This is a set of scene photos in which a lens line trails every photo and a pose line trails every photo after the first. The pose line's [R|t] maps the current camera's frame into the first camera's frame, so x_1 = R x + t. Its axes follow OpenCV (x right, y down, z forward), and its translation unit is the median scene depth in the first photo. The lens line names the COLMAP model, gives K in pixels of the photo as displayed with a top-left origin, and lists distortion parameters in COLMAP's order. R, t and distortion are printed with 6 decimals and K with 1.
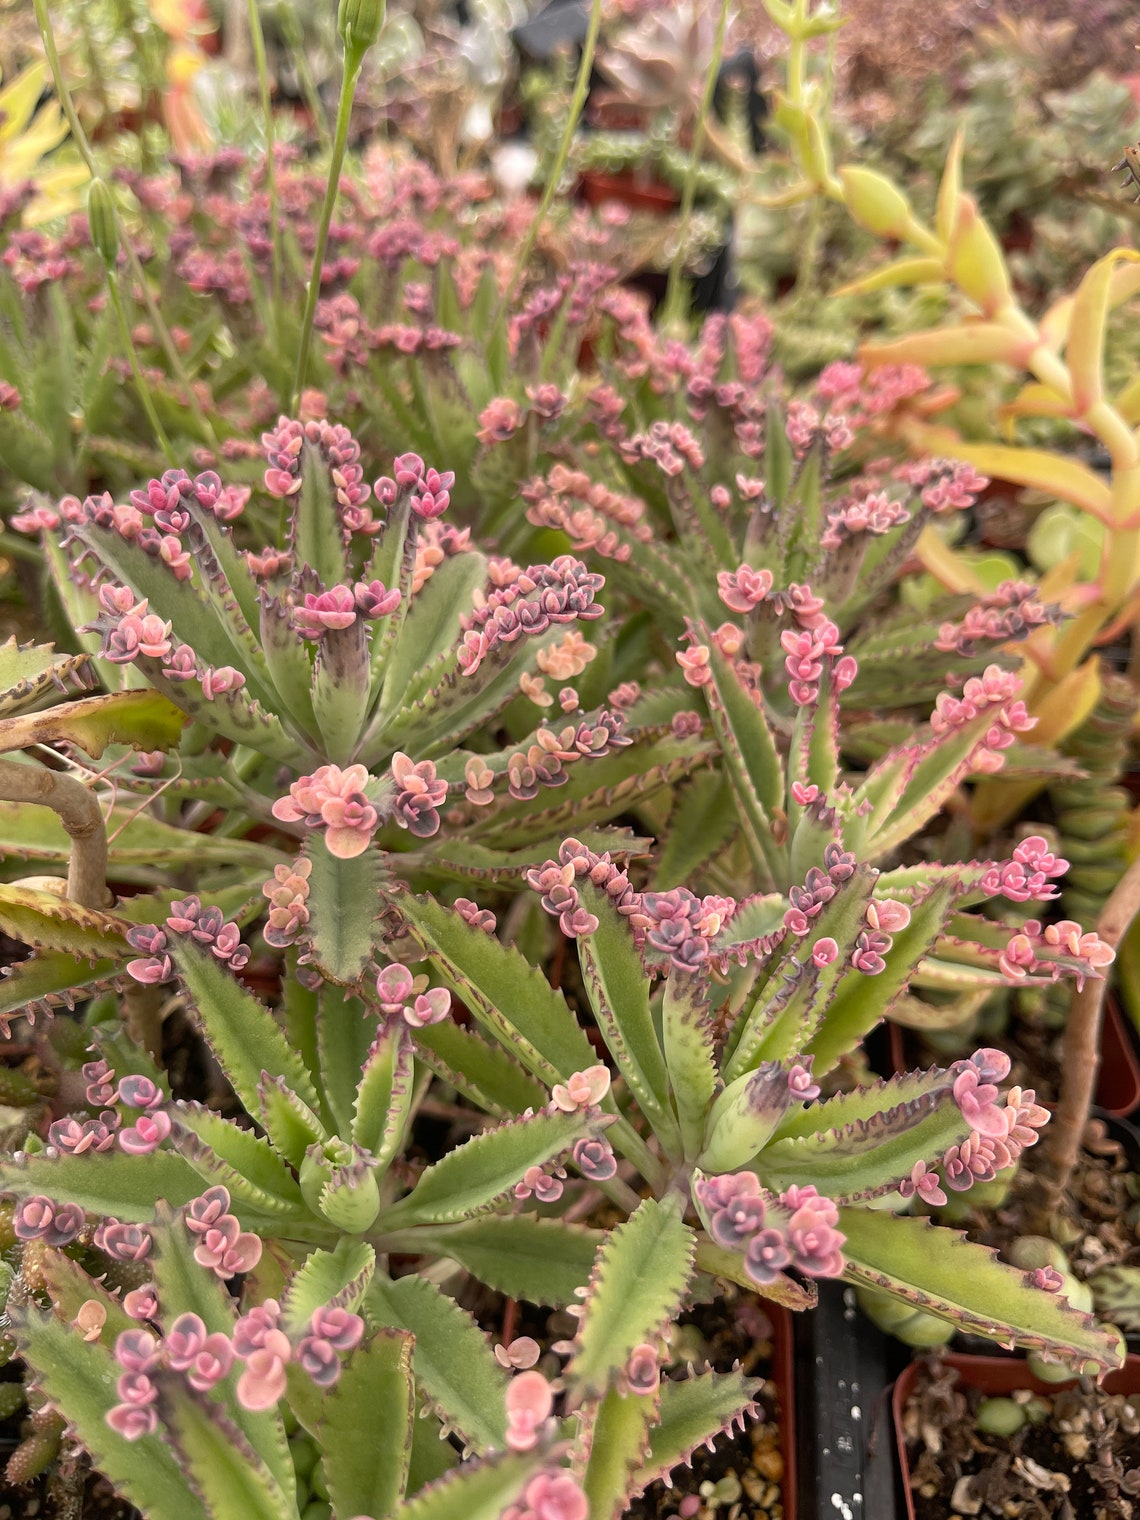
lens RADIAL K [[1226.3, 0, 570.0], [0, 1226.3, 760.0], [0, 0, 1]] dist [-0.045946, -0.007265]
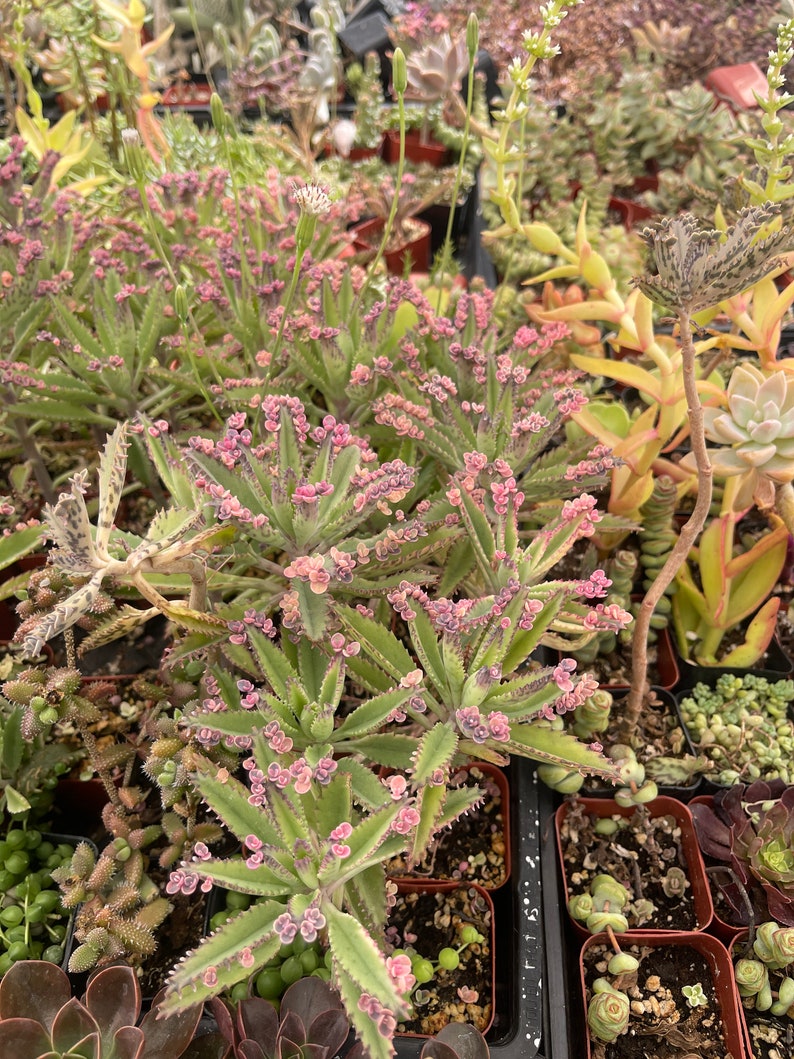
lens RADIAL K [[854.4, 0, 397.0], [0, 854.4, 529.5], [0, 0, 1]] dist [-0.045946, -0.007265]
pose [[0.999409, -0.032110, 0.012313, -0.026880], [0.031180, 0.997101, 0.069414, -0.135848], [-0.014506, -0.068989, 0.997512, -0.613693]]
